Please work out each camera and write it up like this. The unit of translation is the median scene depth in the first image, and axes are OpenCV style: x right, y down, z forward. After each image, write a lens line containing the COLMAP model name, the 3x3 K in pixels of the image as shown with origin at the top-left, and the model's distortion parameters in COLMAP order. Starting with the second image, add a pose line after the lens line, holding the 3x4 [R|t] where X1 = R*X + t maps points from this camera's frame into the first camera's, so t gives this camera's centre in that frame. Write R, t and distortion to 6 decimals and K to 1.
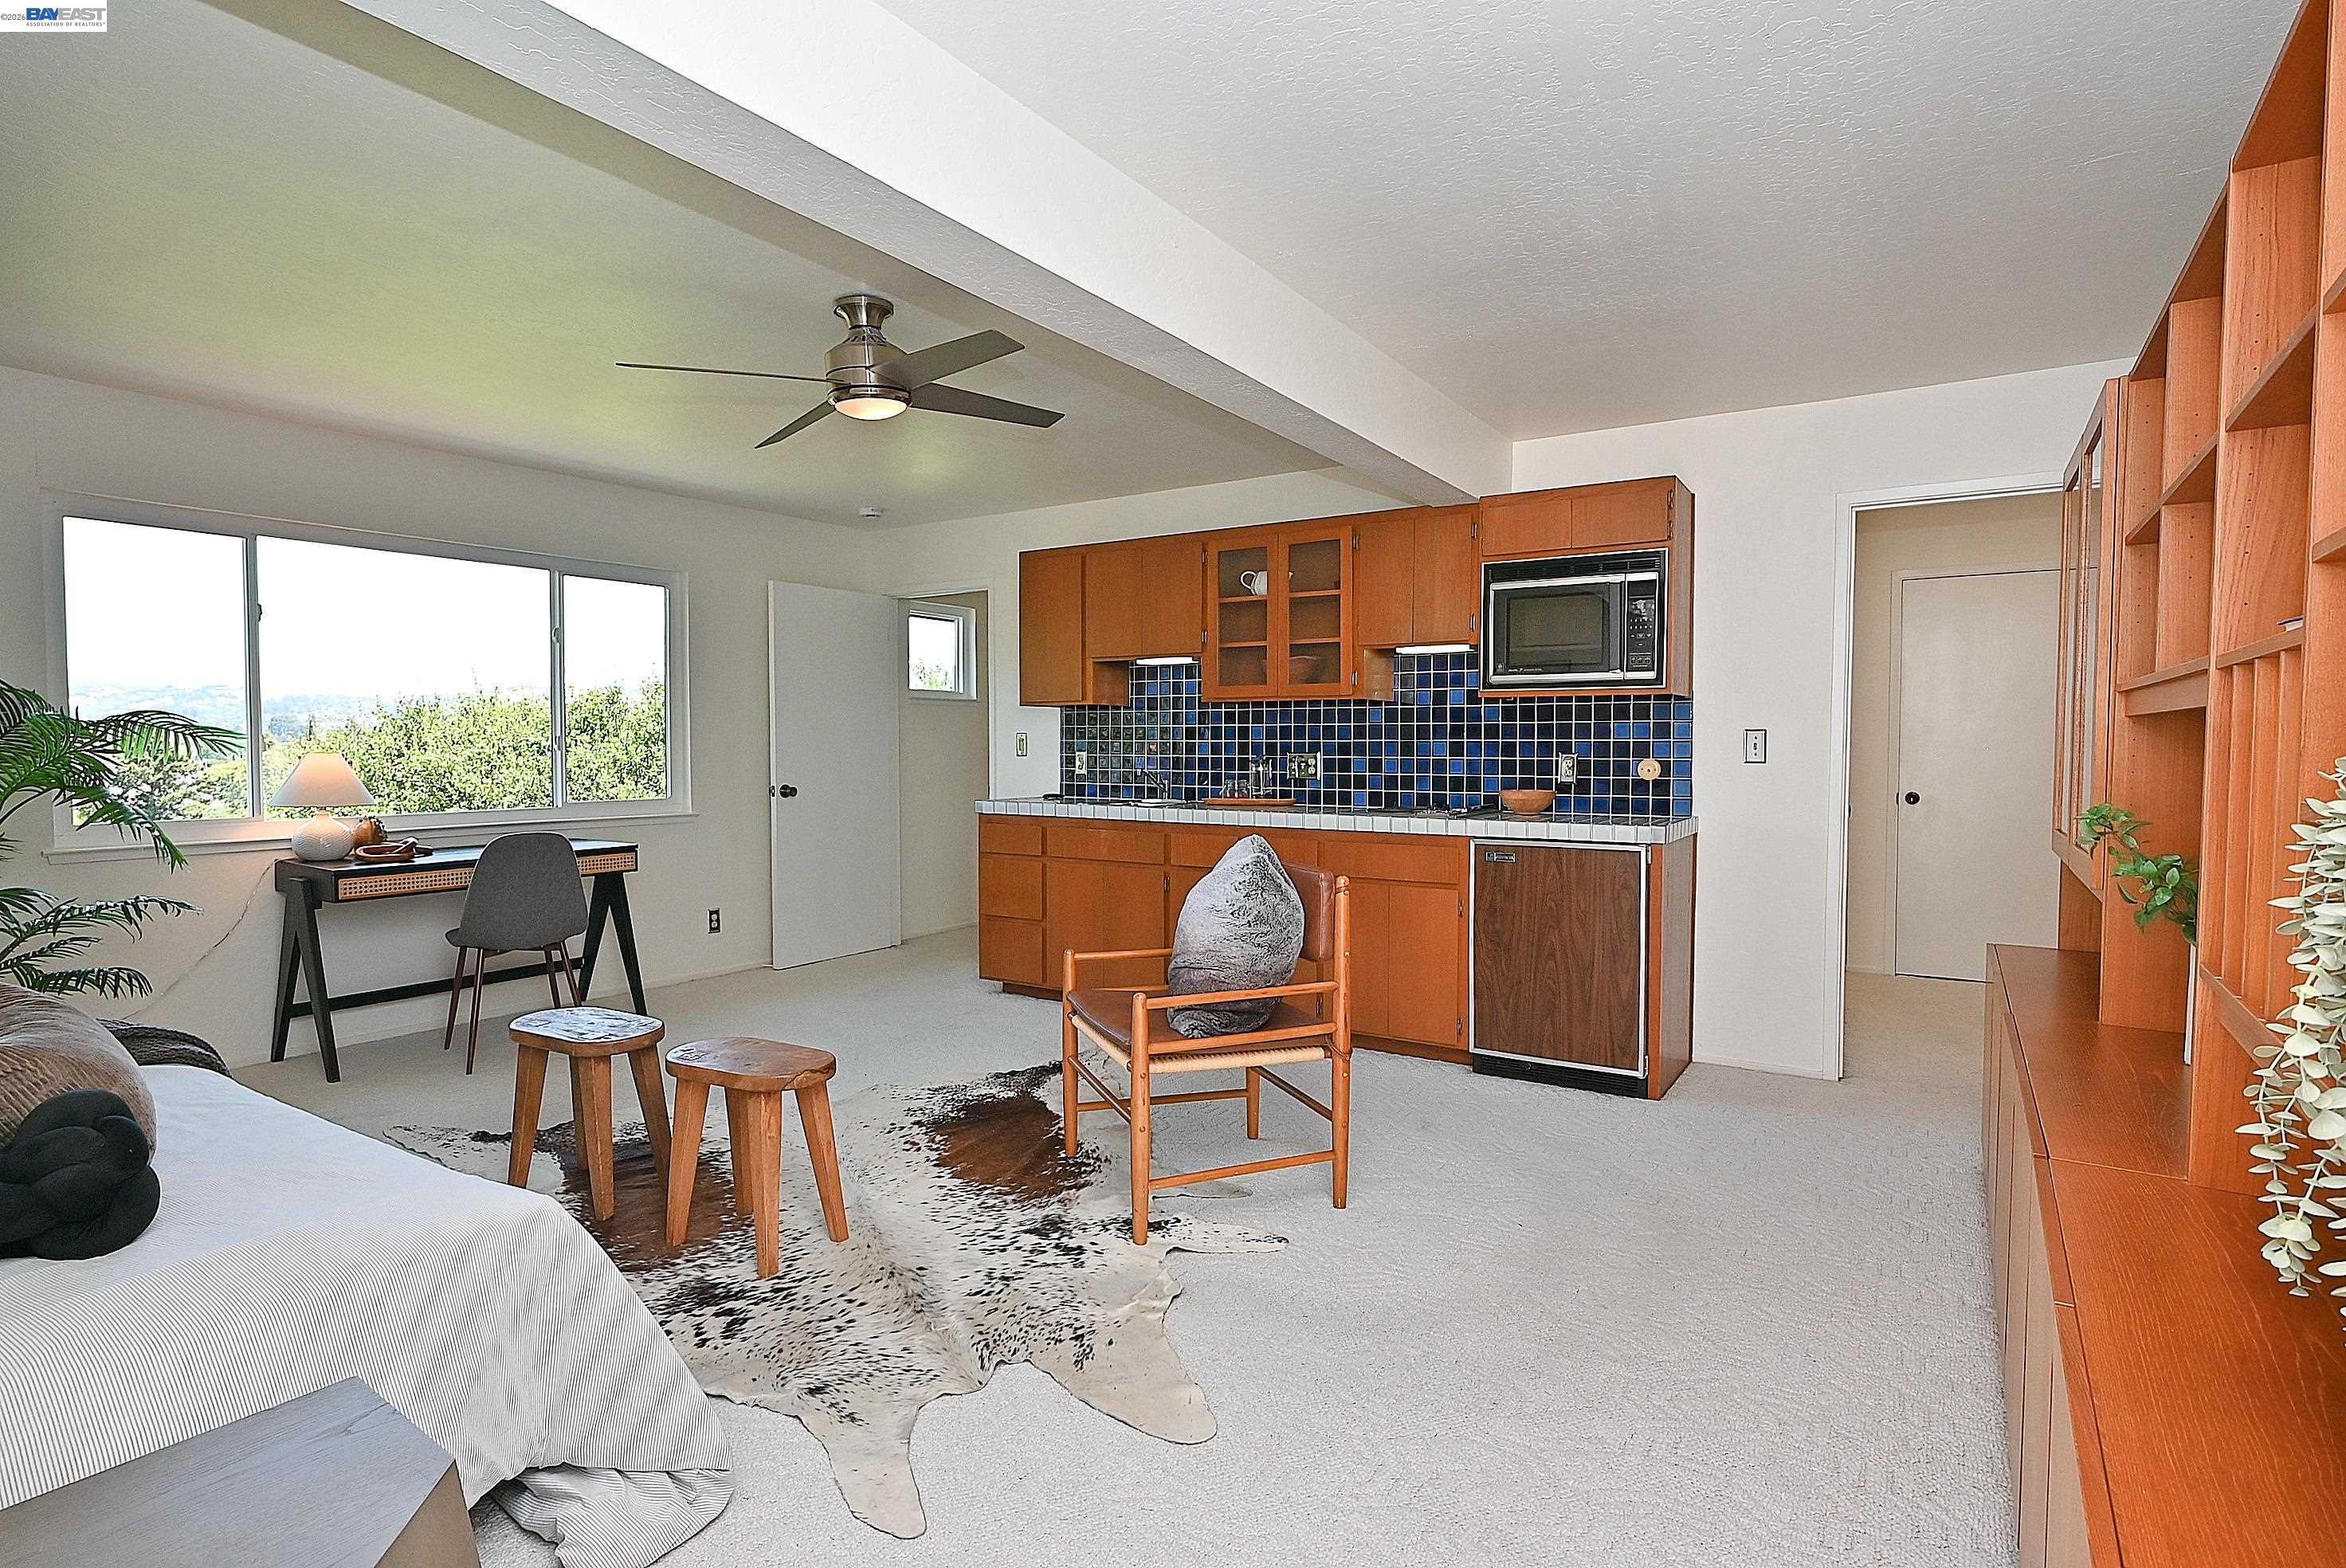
lens RADIAL K [[1162.0, 0, 1162.2], [0, 1162.0, 778.5], [0, 0, 1]] dist [0.001849, 0.000798]
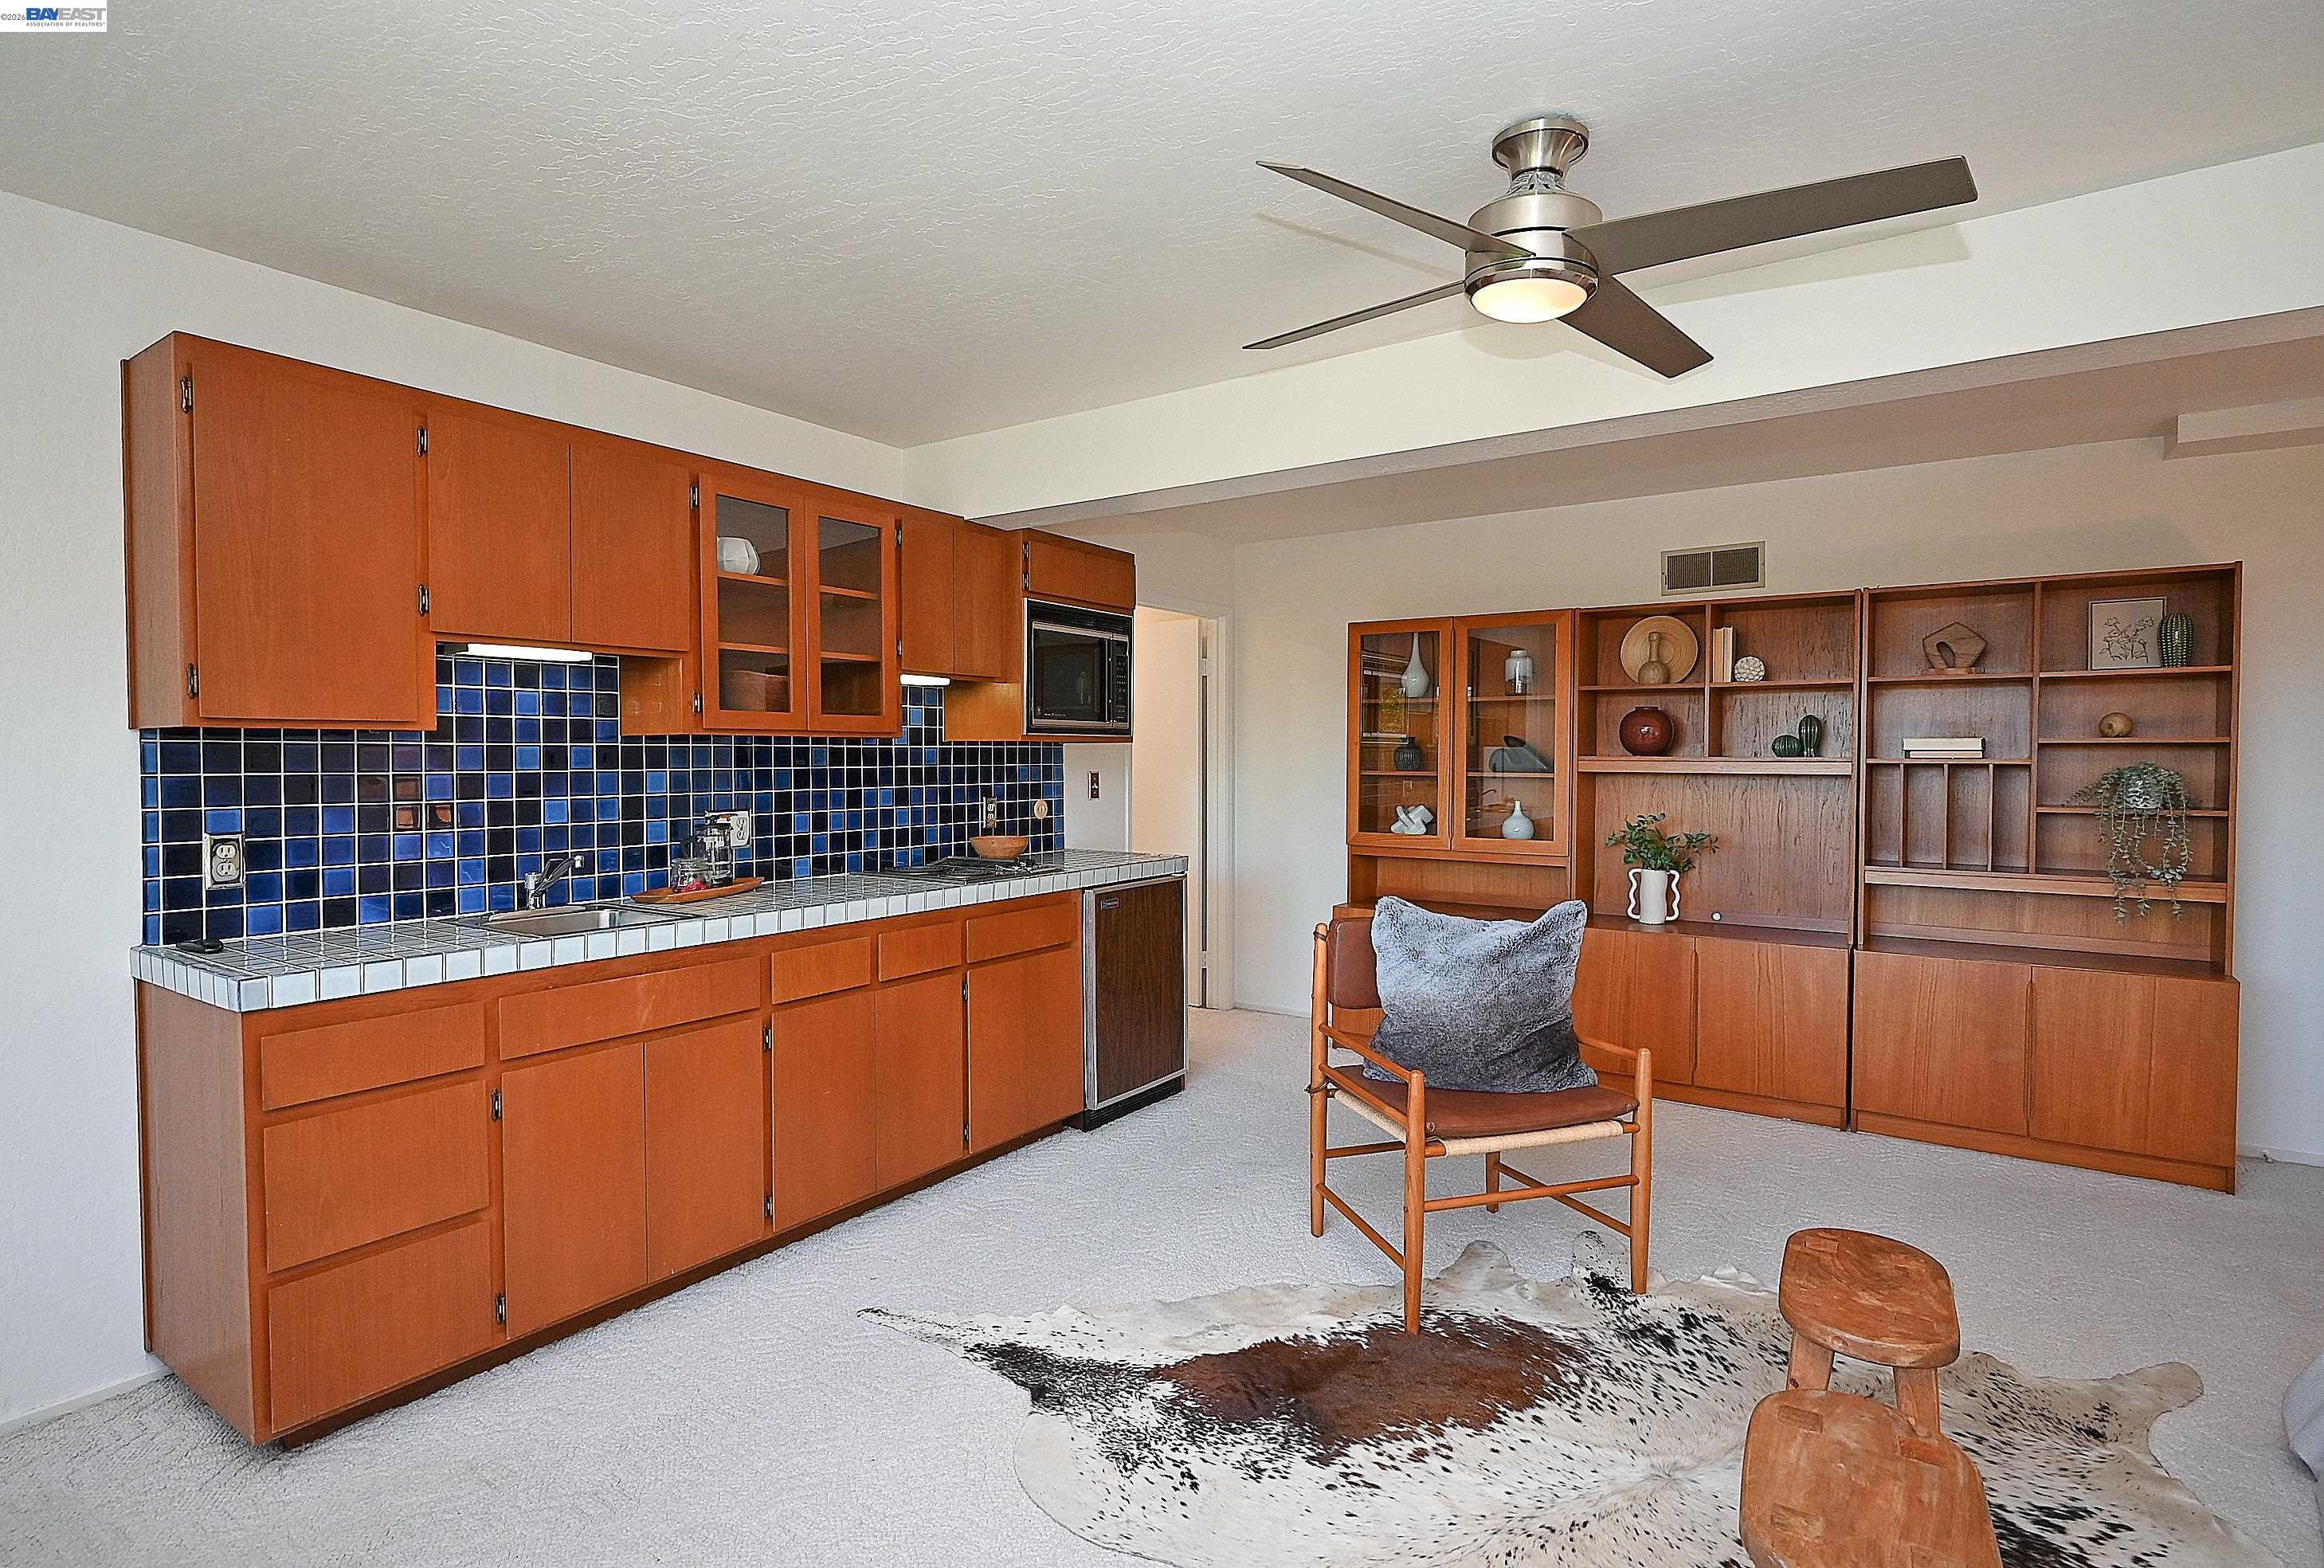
lens RADIAL K [[1151.2, 0, 1154.6], [0, 1151.2, 788.8], [0, 0, 1]] dist [0.001849, 0.000798]
pose [[0.031116, -0.031848, 0.999008, -0.576844], [0.030646, 0.999053, 0.030895, -0.050701], [-0.999046, 0.029655, 0.032062, 0.767991]]
